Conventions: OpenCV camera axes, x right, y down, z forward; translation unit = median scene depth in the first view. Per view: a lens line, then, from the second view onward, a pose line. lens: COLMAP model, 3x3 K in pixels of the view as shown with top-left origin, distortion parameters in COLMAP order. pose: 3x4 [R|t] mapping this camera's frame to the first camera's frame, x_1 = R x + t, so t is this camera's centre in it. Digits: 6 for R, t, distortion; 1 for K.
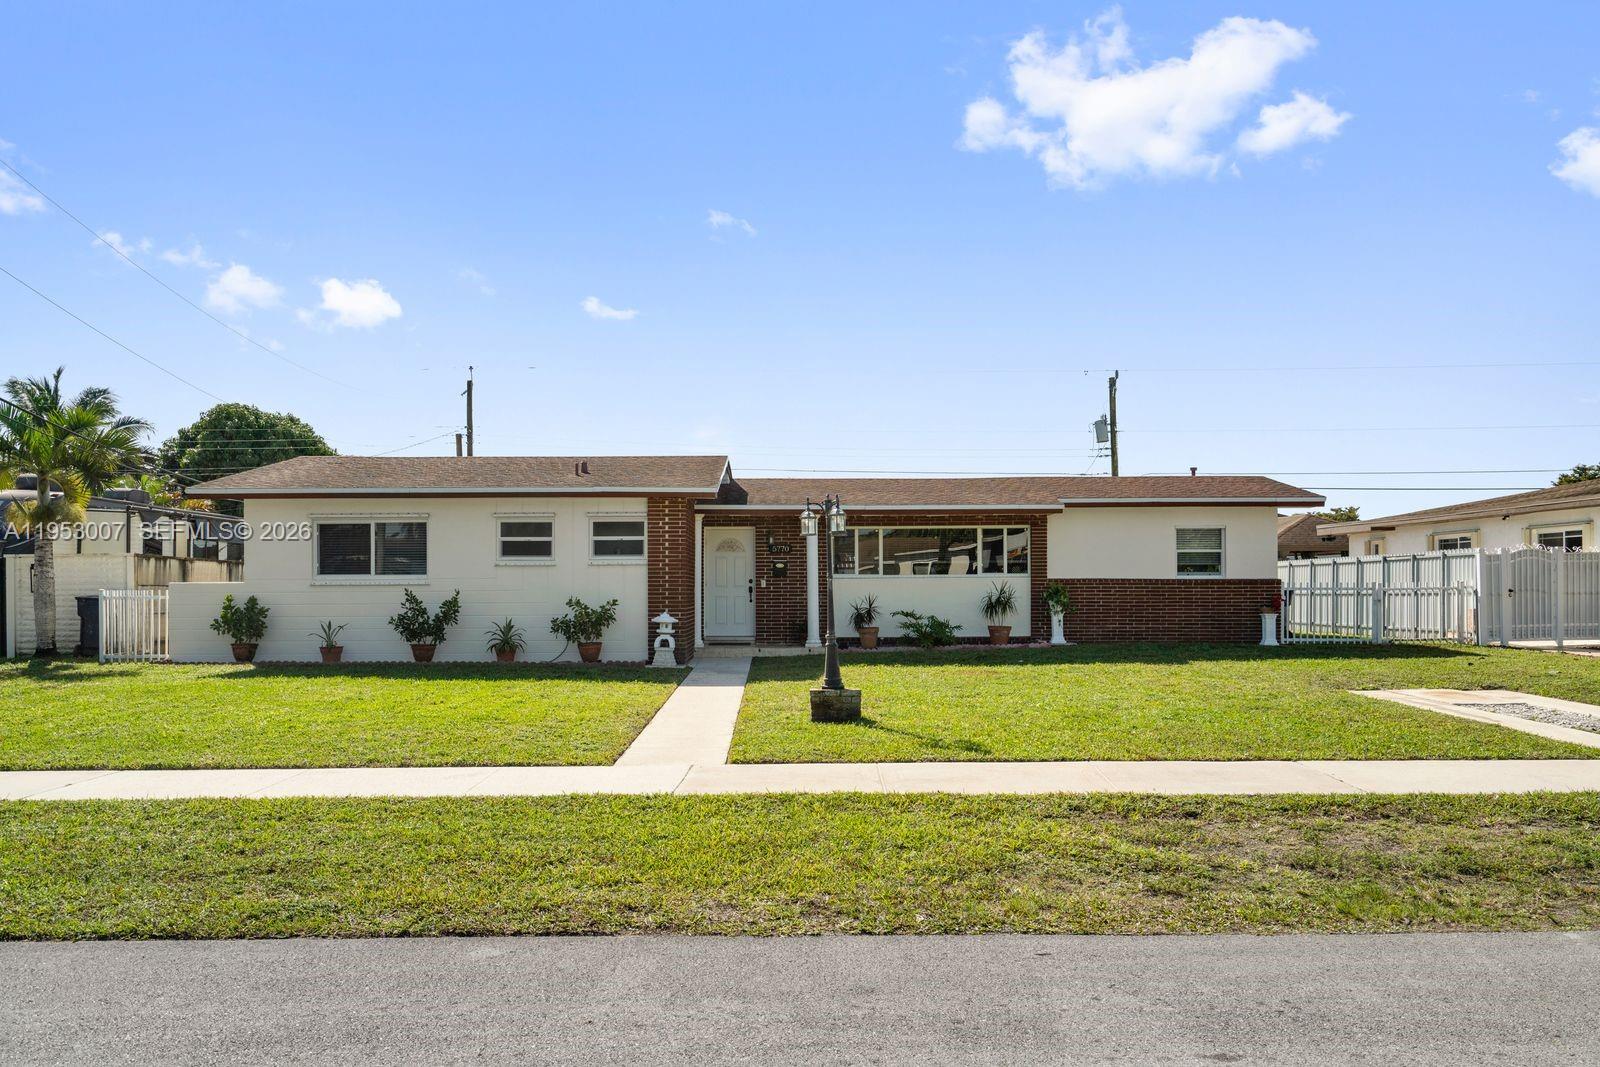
lens RADIAL K [[1237.2, 0, 800.0], [0, 1237.2, 533.5], [0, 0, 1]] dist [0.001882, 0.001938]
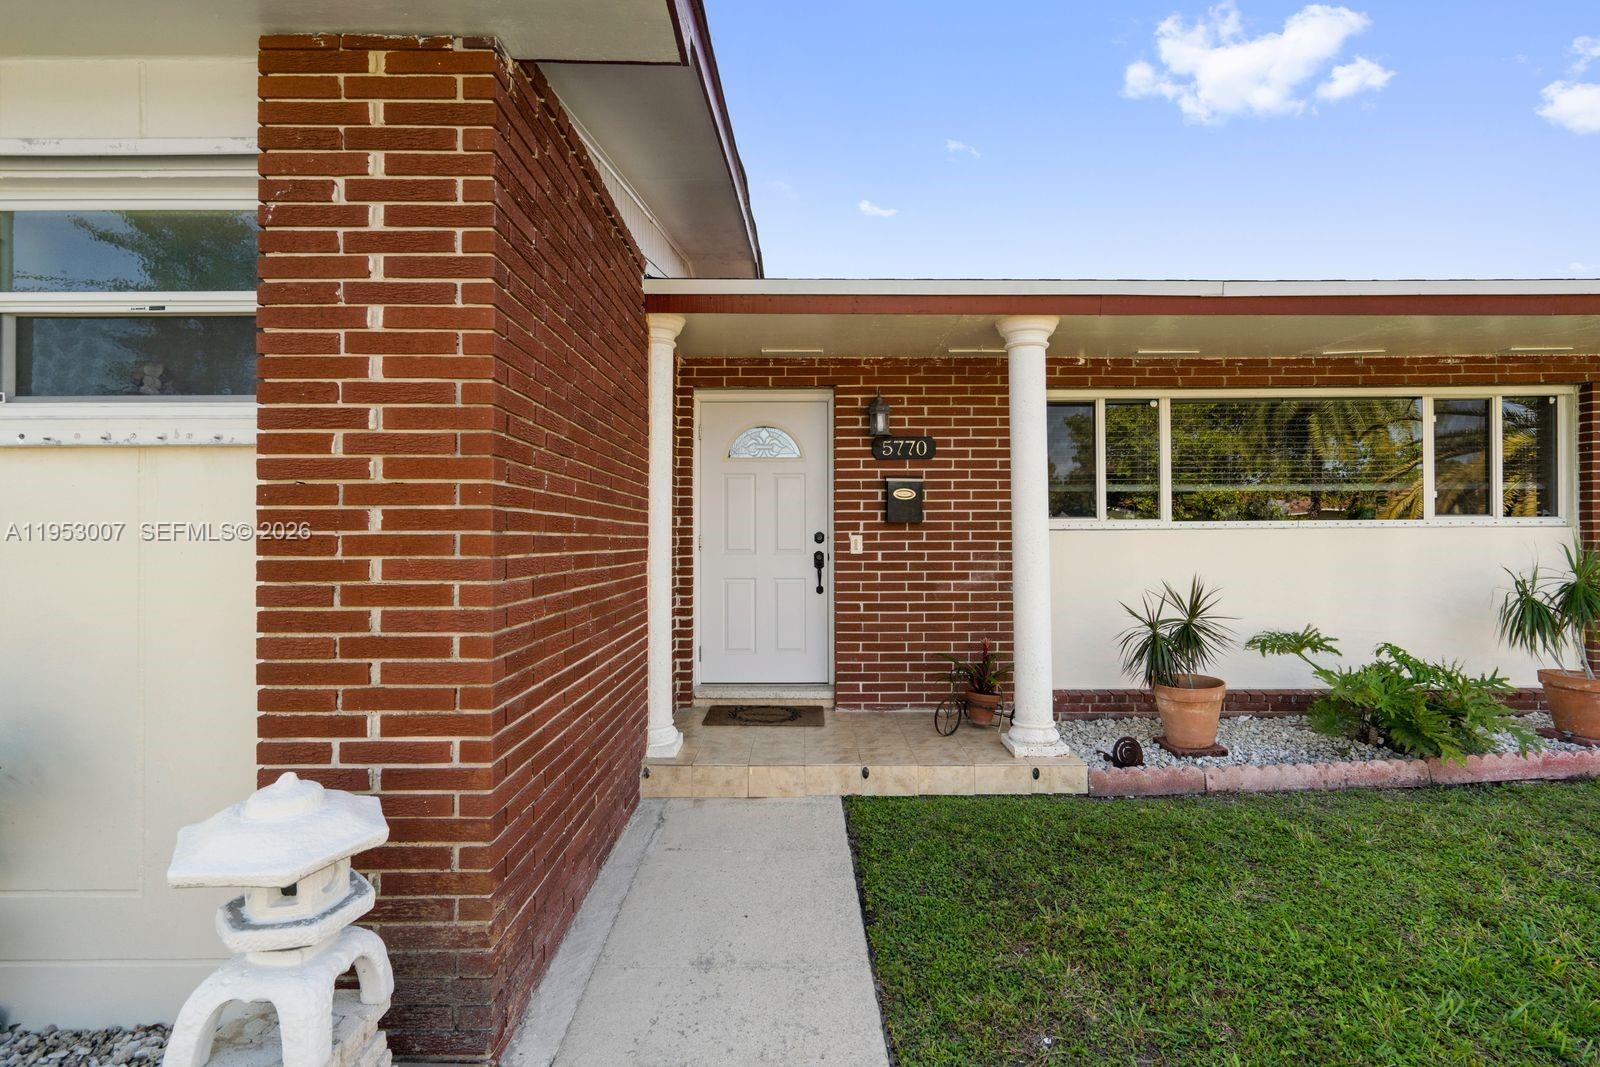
lens RADIAL K [[739.2, 0, 799.4], [0, 739.2, 523.5], [0, 0, 1]] dist [-0.002317, 0.000449]
pose [[0.999947, -0.000272, -0.010256, -0.046391], [0.000523, 0.999699, 0.024526, 0.030670], [0.010246, -0.024530, 0.999647, 0.824674]]
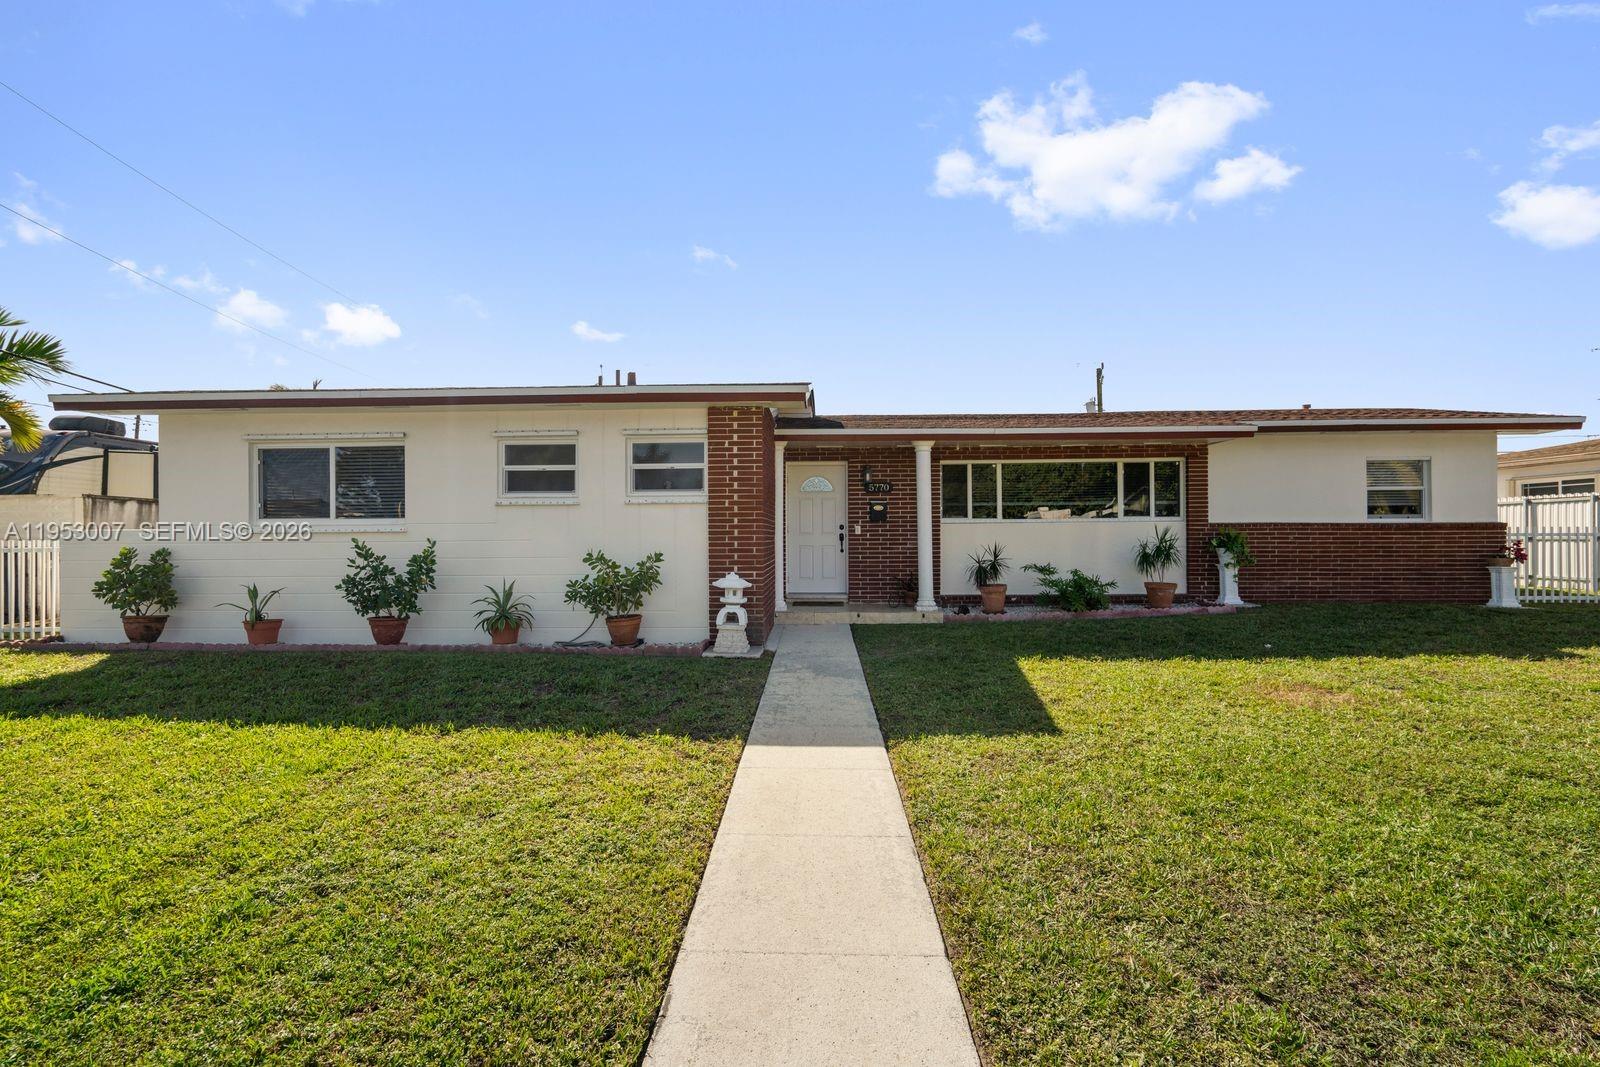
lens RADIAL K [[739.2, 0, 799.4], [0, 739.2, 523.5], [0, 0, 1]] dist [-0.002317, 0.000449]
pose [[0.998870, -0.002608, -0.047447, -0.047511], [0.004053, 0.999530, 0.030379, 0.022309], [0.047346, -0.030537, 0.998412, 0.534425]]
